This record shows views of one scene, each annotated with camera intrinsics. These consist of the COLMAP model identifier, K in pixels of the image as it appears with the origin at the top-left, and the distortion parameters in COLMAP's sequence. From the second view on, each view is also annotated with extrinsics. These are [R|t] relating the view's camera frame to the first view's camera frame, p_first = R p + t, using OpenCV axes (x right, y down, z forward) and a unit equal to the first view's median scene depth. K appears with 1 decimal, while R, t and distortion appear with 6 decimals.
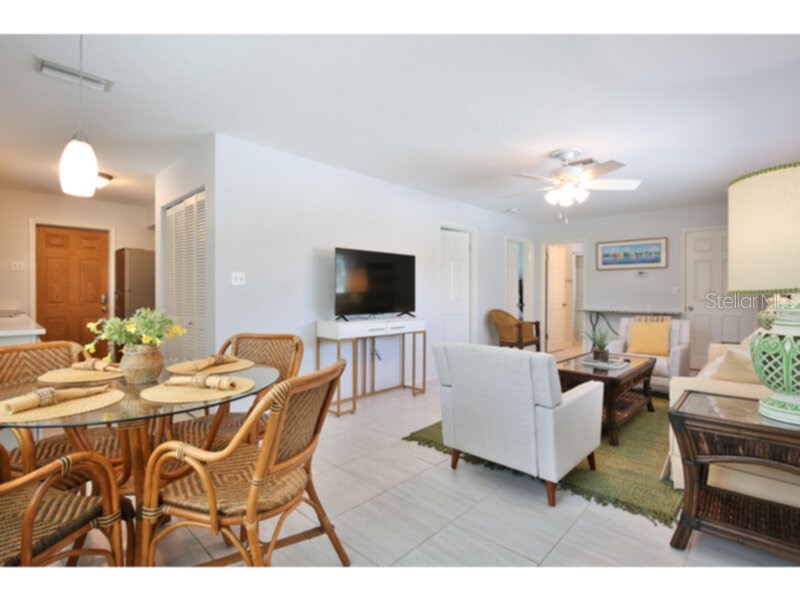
lens RADIAL K [[403.6, 0, 403.2], [0, 403.6, 296.2], [0, 0, 1]] dist [-0.000095, 0.000105]
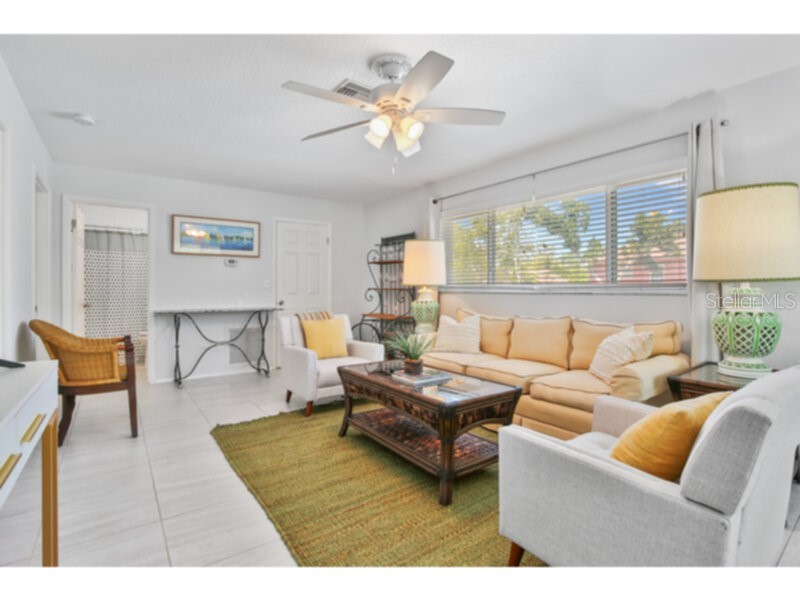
lens RADIAL K [[403.6, 0, 400.6], [0, 403.6, 294.4], [0, 0, 1]] dist [-0.000095, 0.000105]
pose [[0.166895, -0.015126, 0.985859, -0.179117], [0.011076, 0.999848, 0.013466, 0.002027], [-0.985912, 0.008672, 0.167037, 0.607316]]
